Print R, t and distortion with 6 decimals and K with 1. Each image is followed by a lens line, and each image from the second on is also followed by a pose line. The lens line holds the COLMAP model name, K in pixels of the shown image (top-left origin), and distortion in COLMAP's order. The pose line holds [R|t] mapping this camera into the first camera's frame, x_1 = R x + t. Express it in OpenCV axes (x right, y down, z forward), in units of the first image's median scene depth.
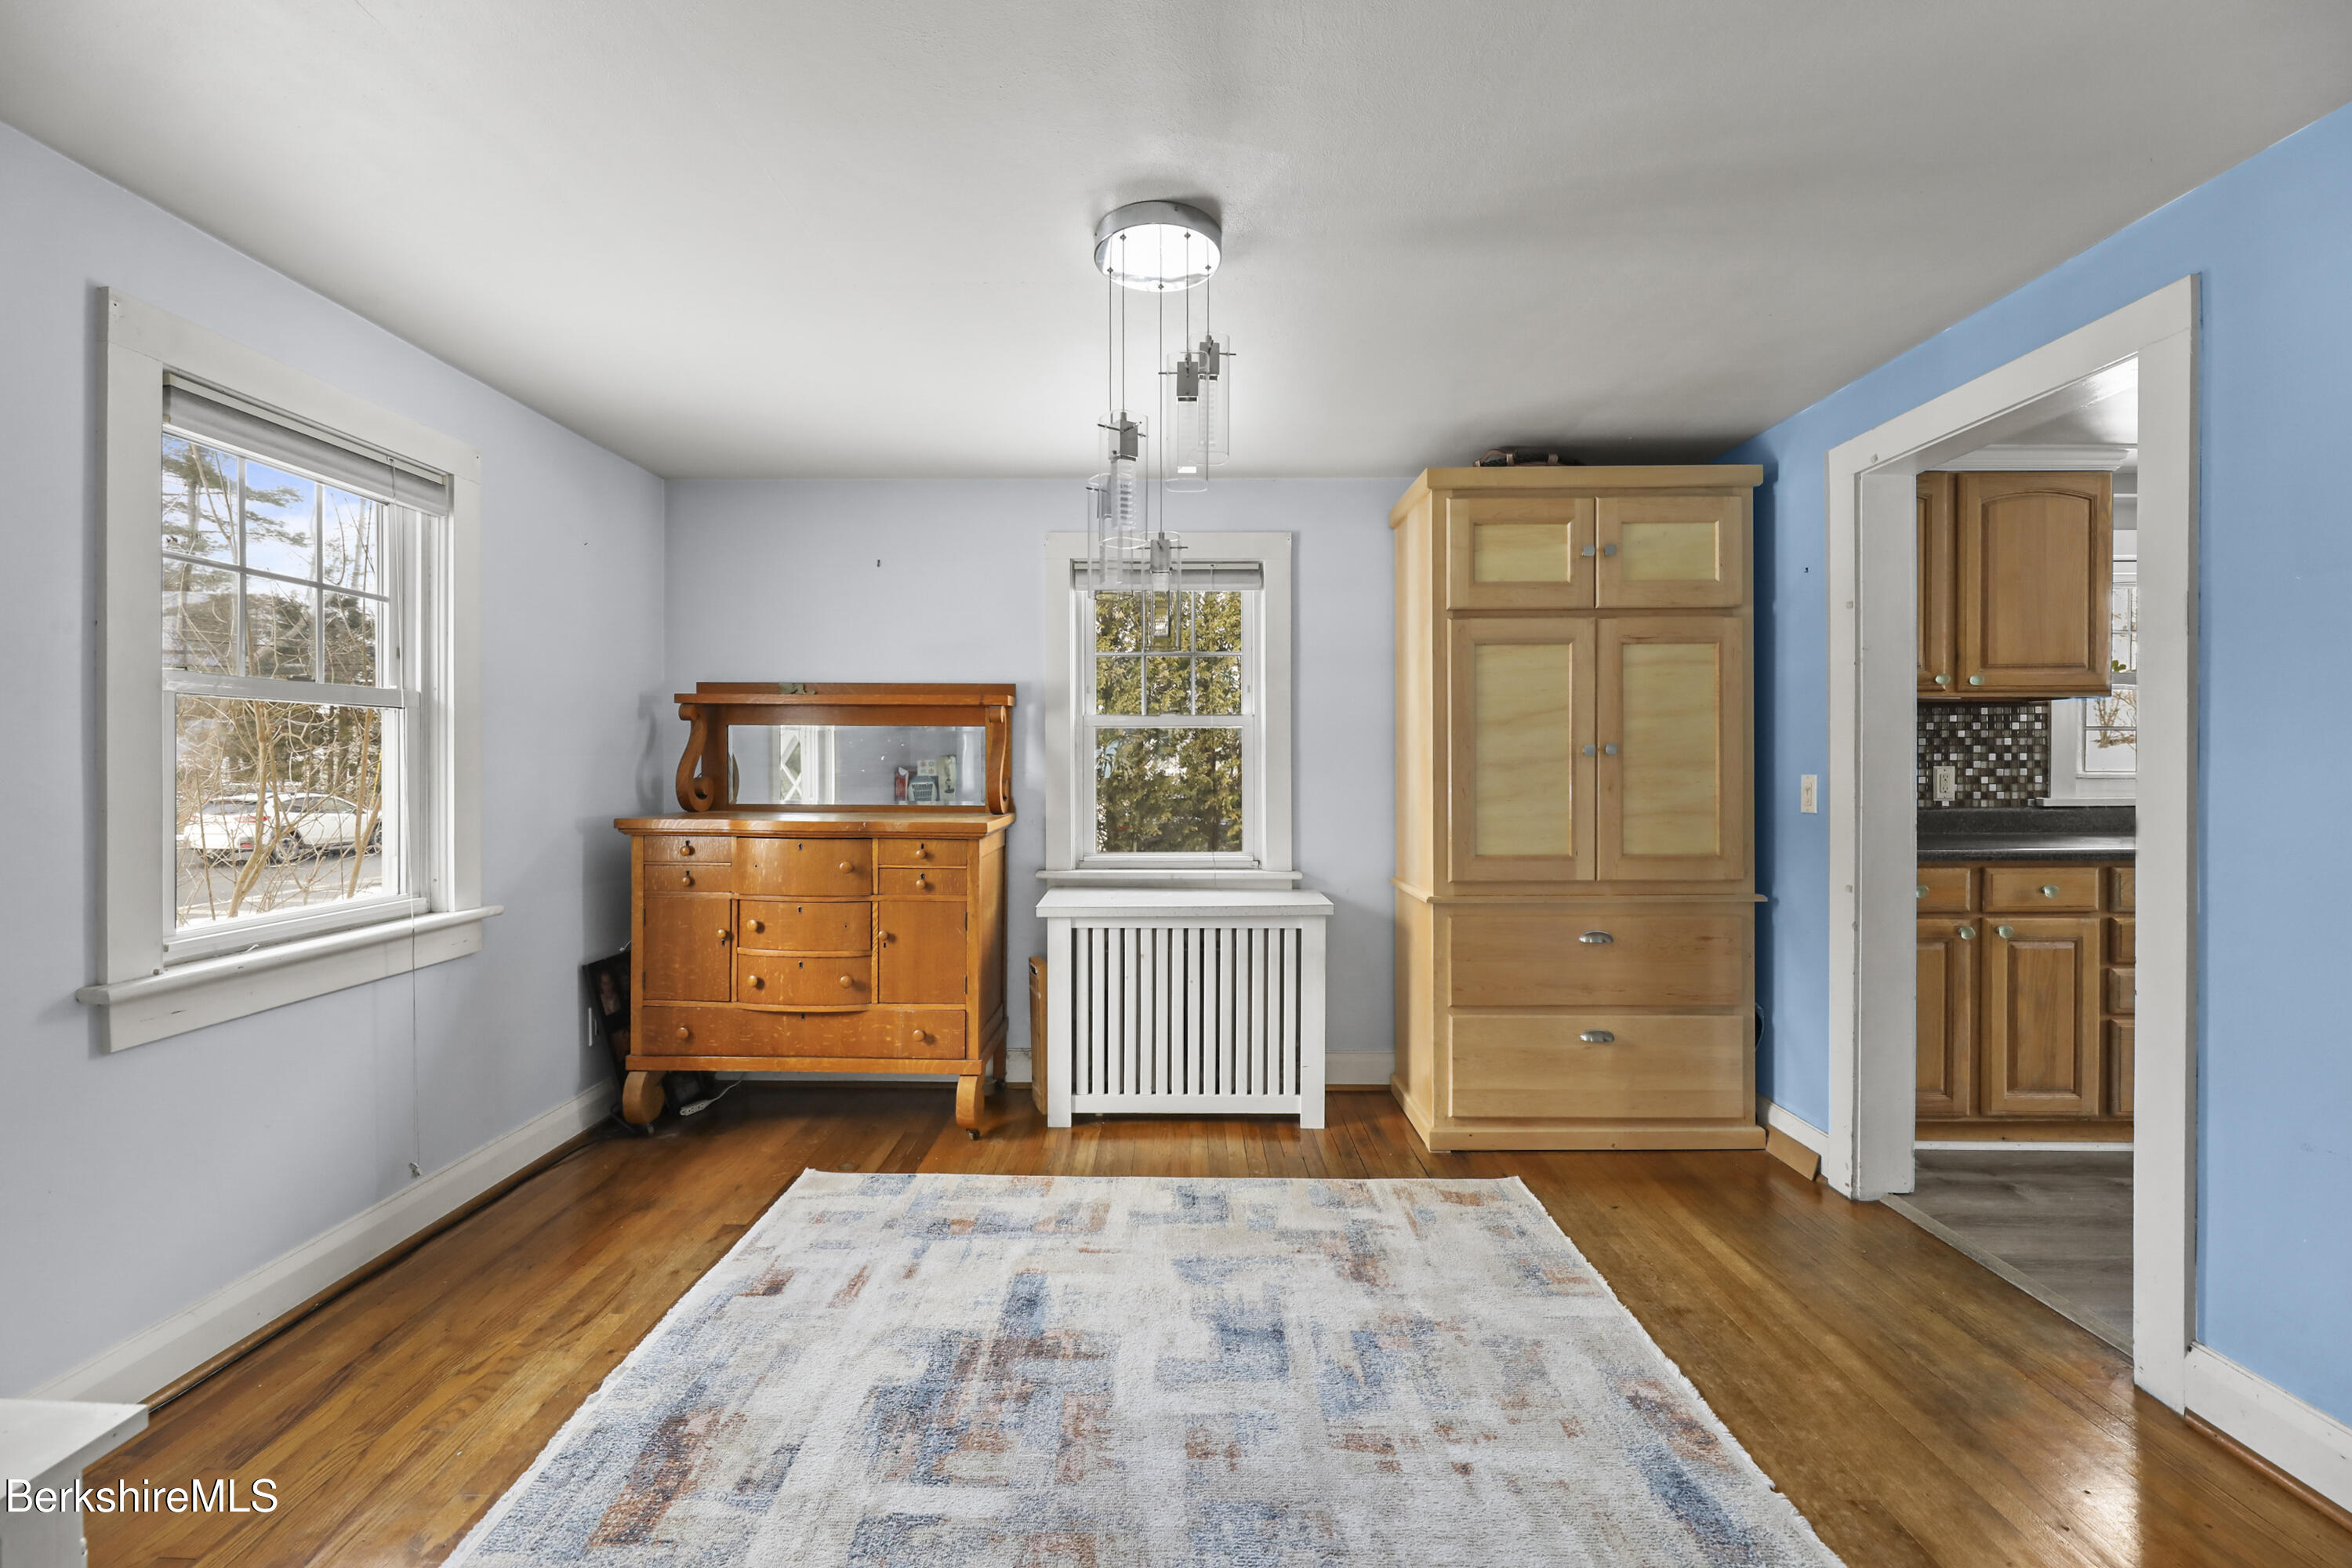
lens RADIAL K [[953.4, 0, 1161.0], [0, 953.4, 768.8], [0, 0, 1]] dist [-0.002100, -0.002378]
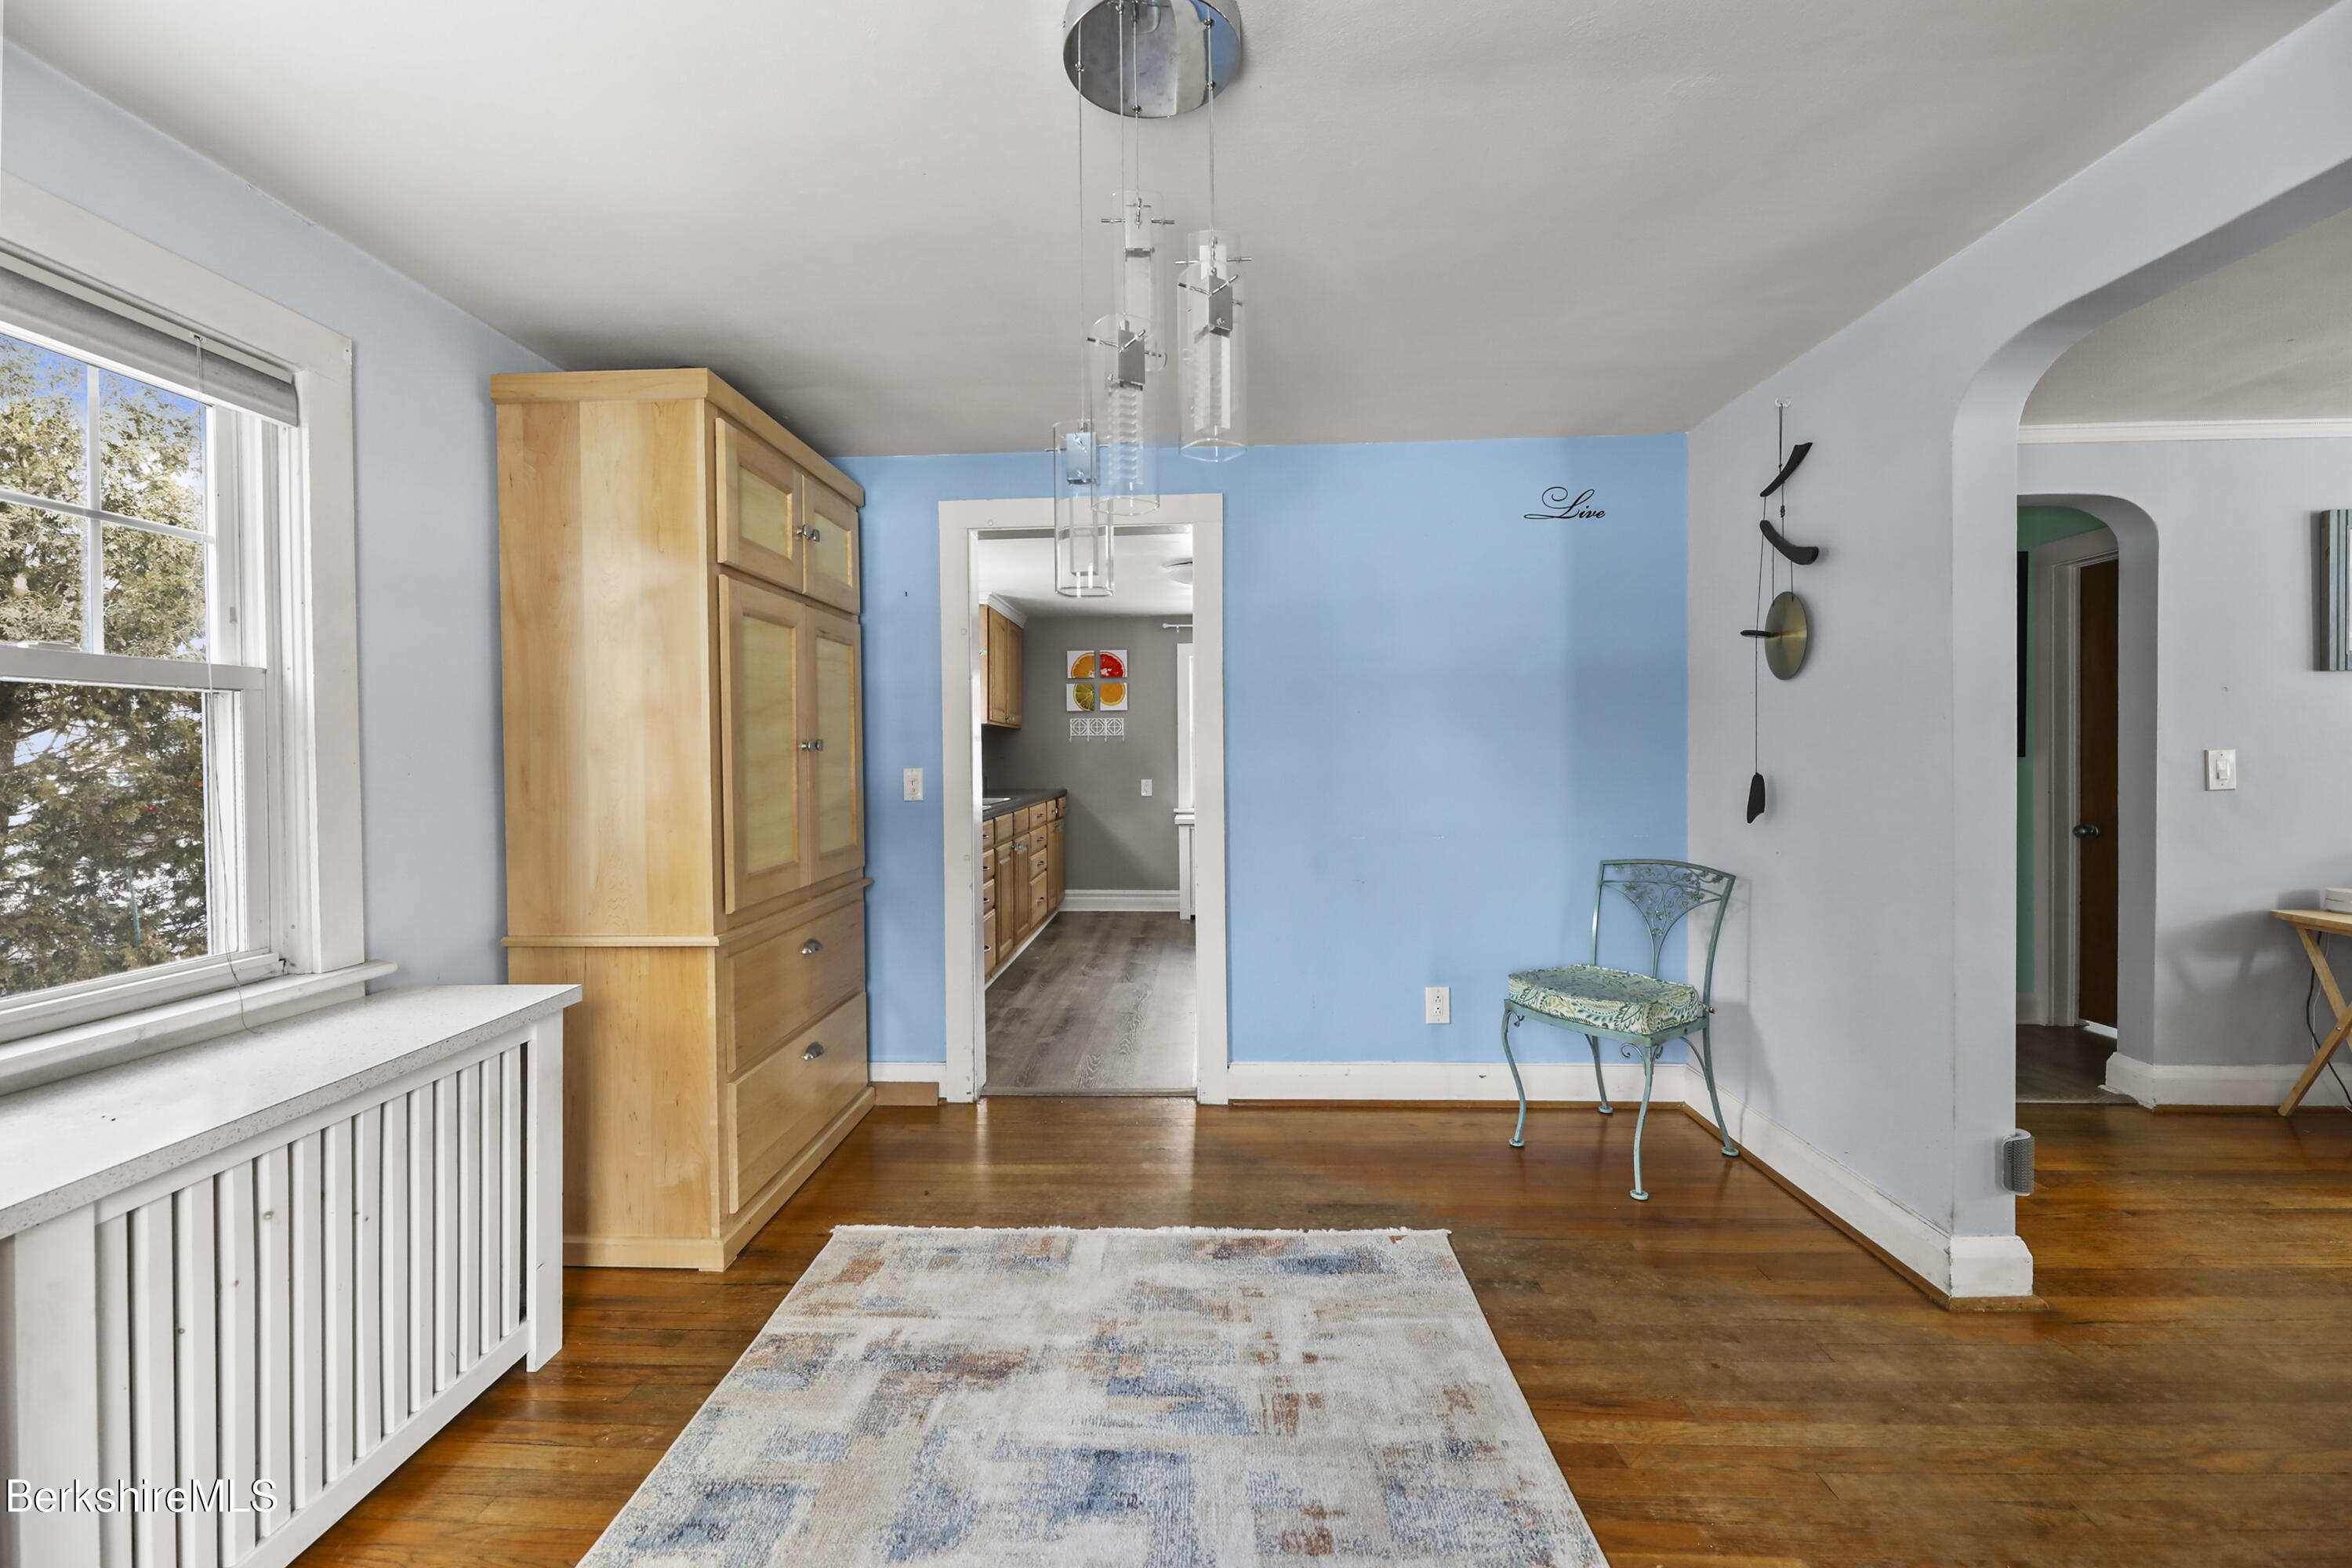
lens RADIAL K [[953.4, 0, 1161.0], [0, 953.4, 768.8], [0, 0, 1]] dist [-0.002100, -0.002378]
pose [[0.027841, -0.015482, 0.999492, -0.439715], [0.016245, 0.999755, 0.015034, -0.005426], [-0.999480, 0.015818, 0.028085, 0.589689]]
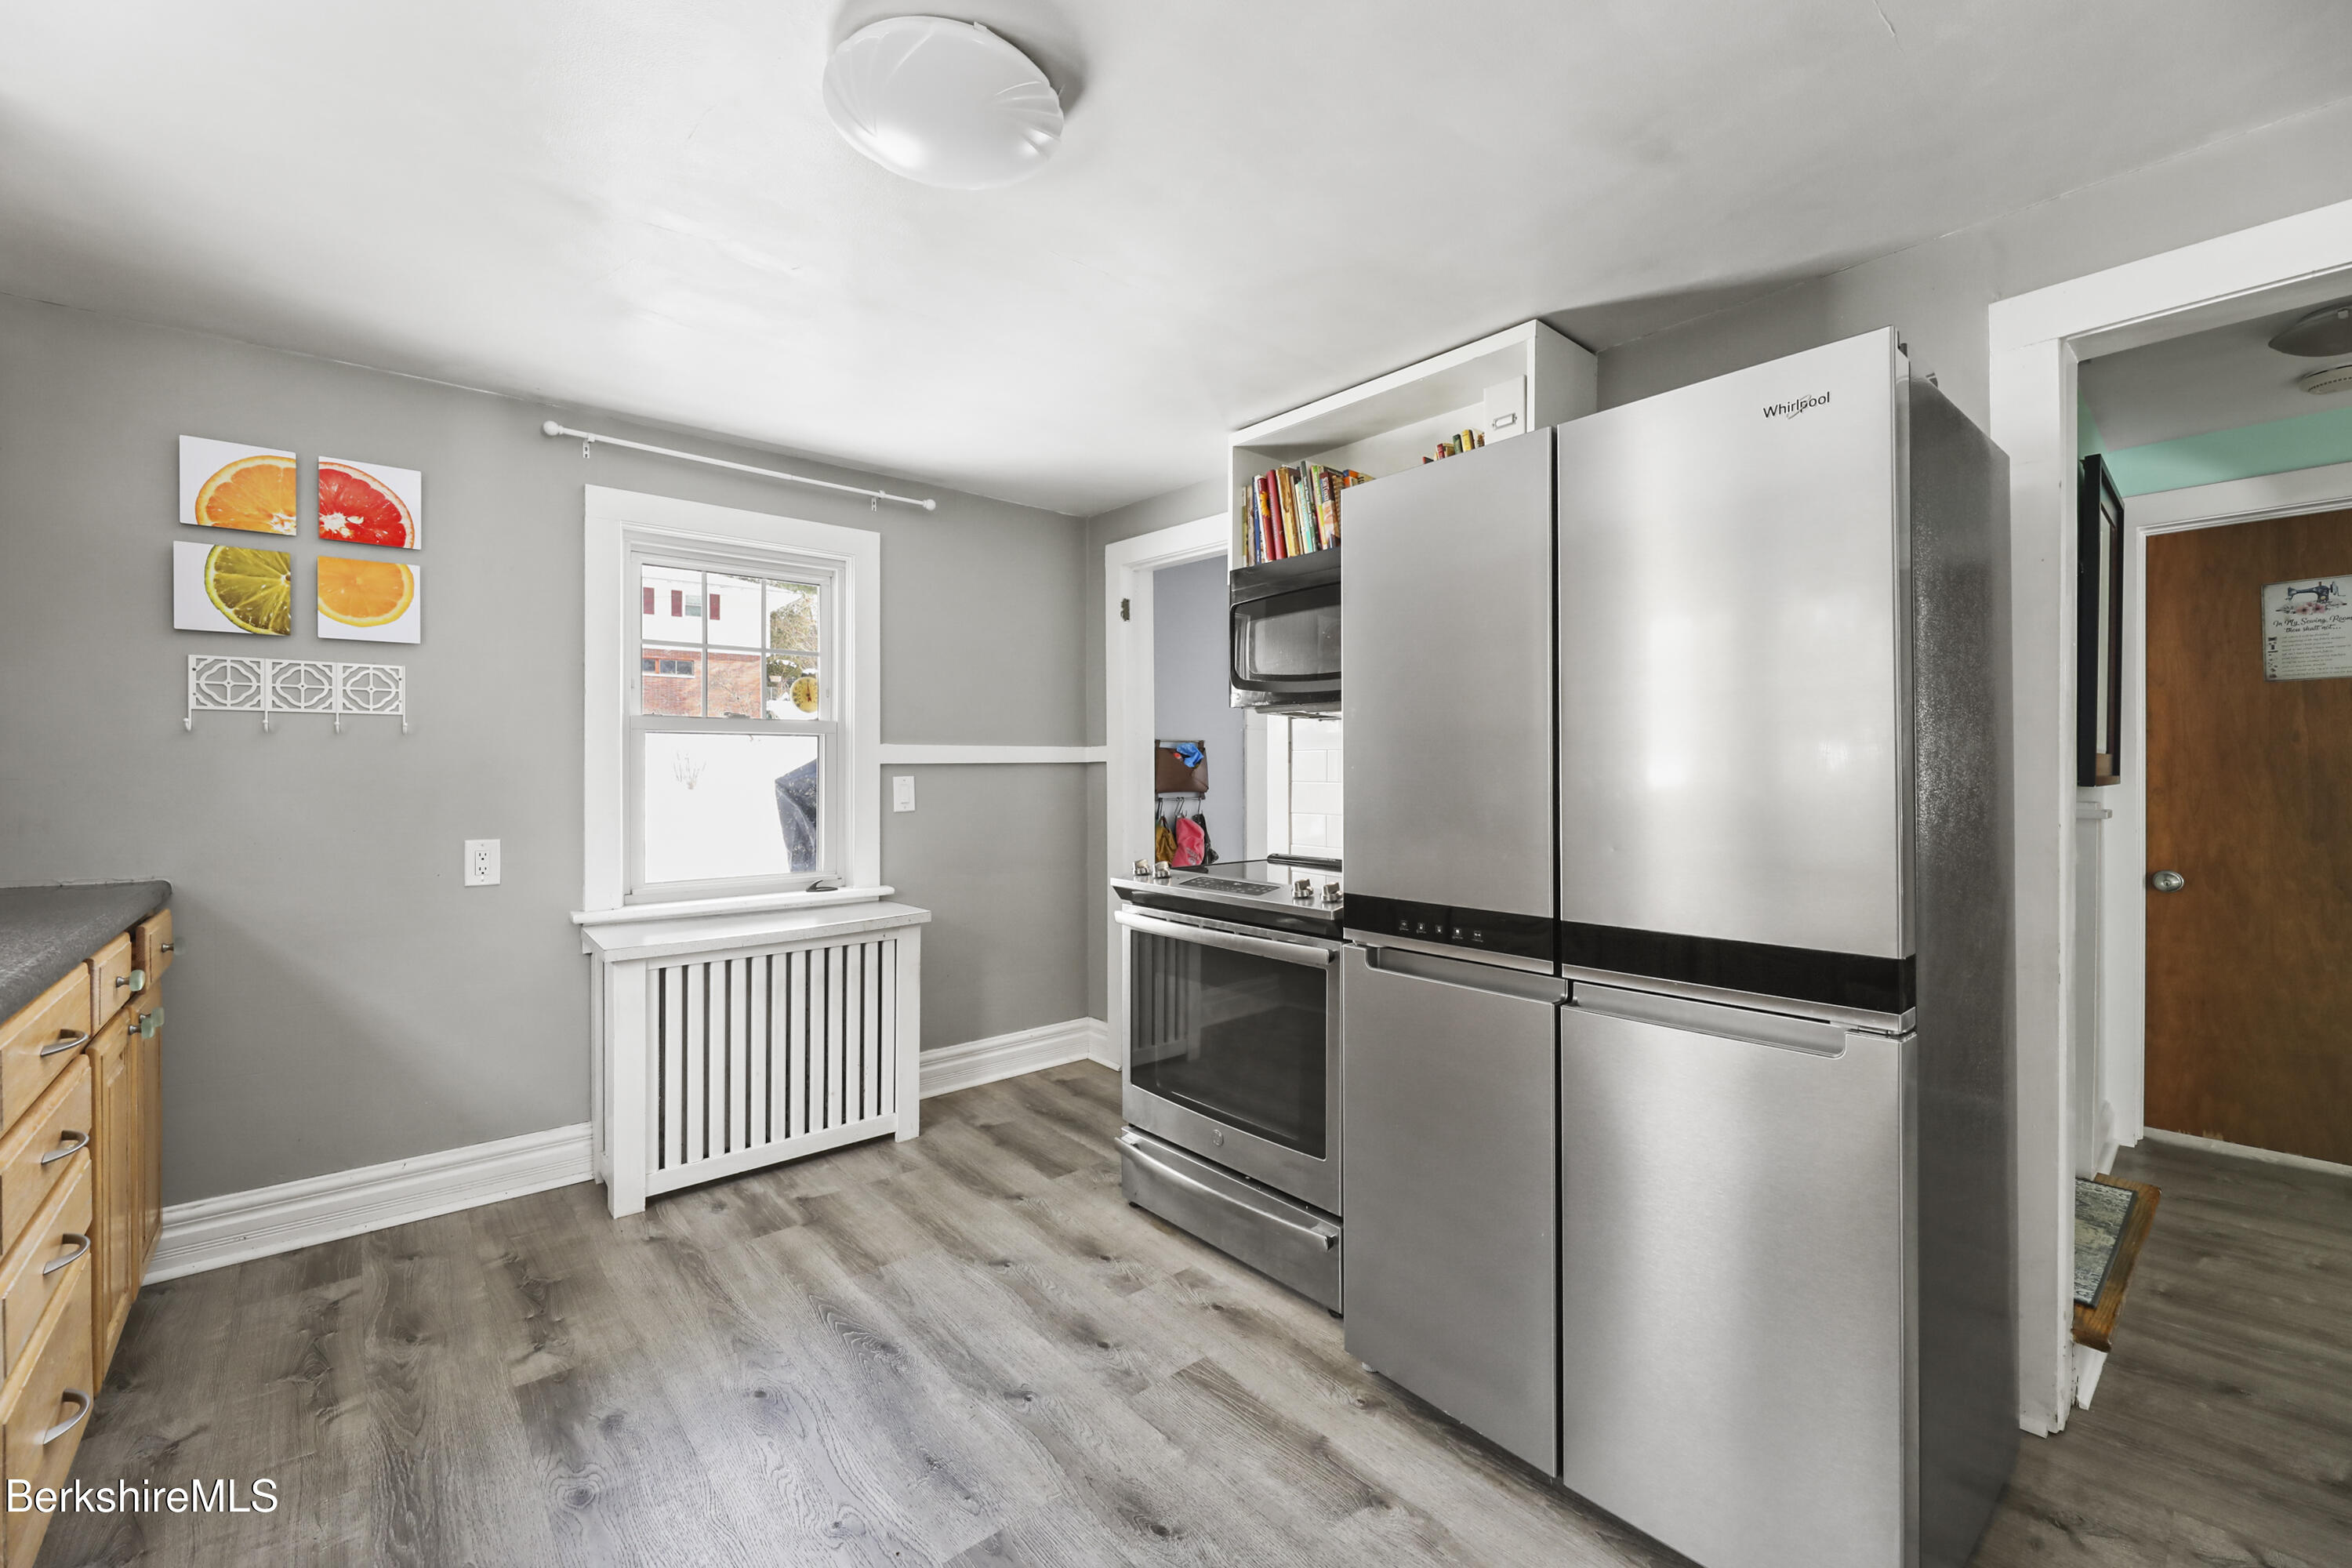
lens RADIAL K [[953.4, 0, 1161.0], [0, 953.4, 768.8], [0, 0, 1]] dist [-0.002100, -0.002378]
pose [[-0.667237, -0.001333, 0.744844, 0.837551], [0.005407, 0.999963, 0.006633, -0.009629], [-0.744825, 0.008453, -0.667206, 0.803622]]
